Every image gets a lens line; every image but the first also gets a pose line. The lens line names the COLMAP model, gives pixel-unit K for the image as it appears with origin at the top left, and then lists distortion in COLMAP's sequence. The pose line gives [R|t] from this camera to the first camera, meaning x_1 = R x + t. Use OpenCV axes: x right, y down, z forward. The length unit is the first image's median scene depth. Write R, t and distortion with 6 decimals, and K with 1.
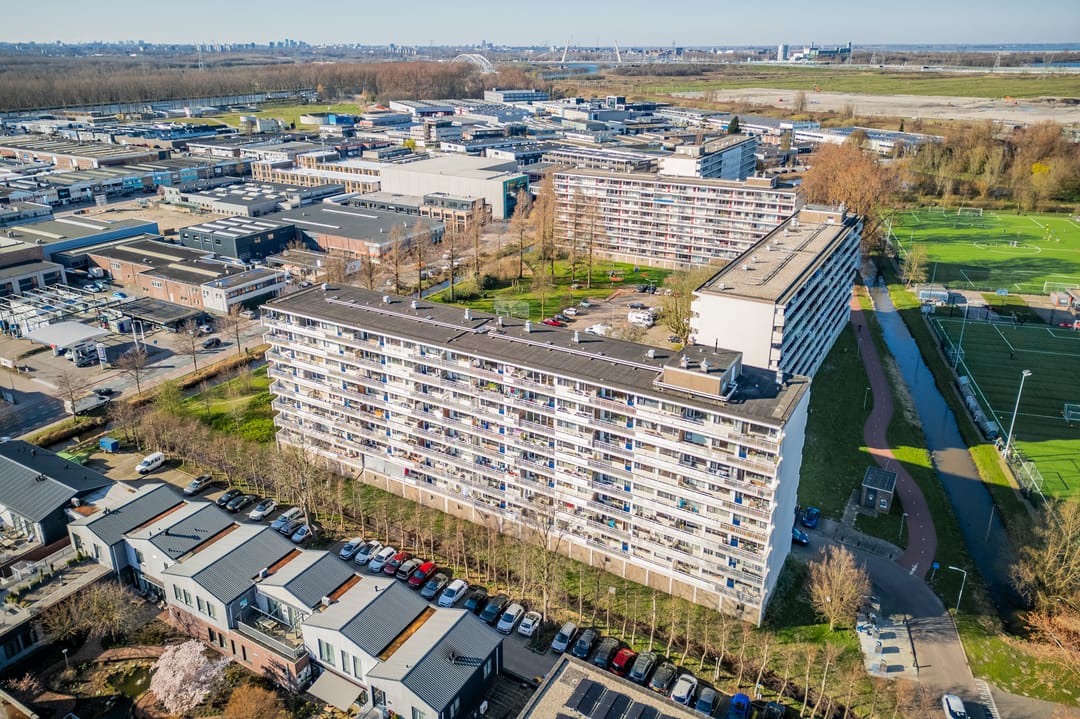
lens RADIAL K [[770.8, 0, 536.2], [0, 770.8, 355.8], [0, 0, 1]] dist [0.045795, -0.005925]
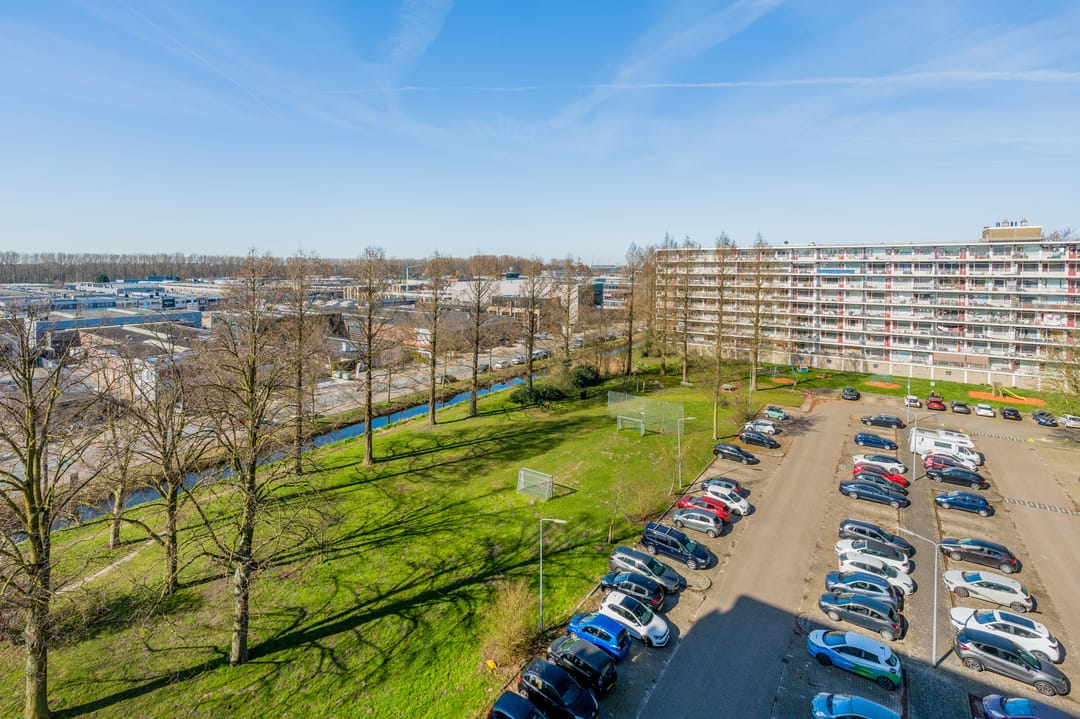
lens RADIAL K [[505.2, 0, 506.6], [0, 505.2, 279.9], [0, 0, 1]] dist [-0.007869, 0.001591]
pose [[0.994003, 0.007852, -0.109073, -0.082964], [-0.044390, 0.940519, -0.336829, -0.027029], [0.099940, 0.339651, 0.935227, 0.562737]]
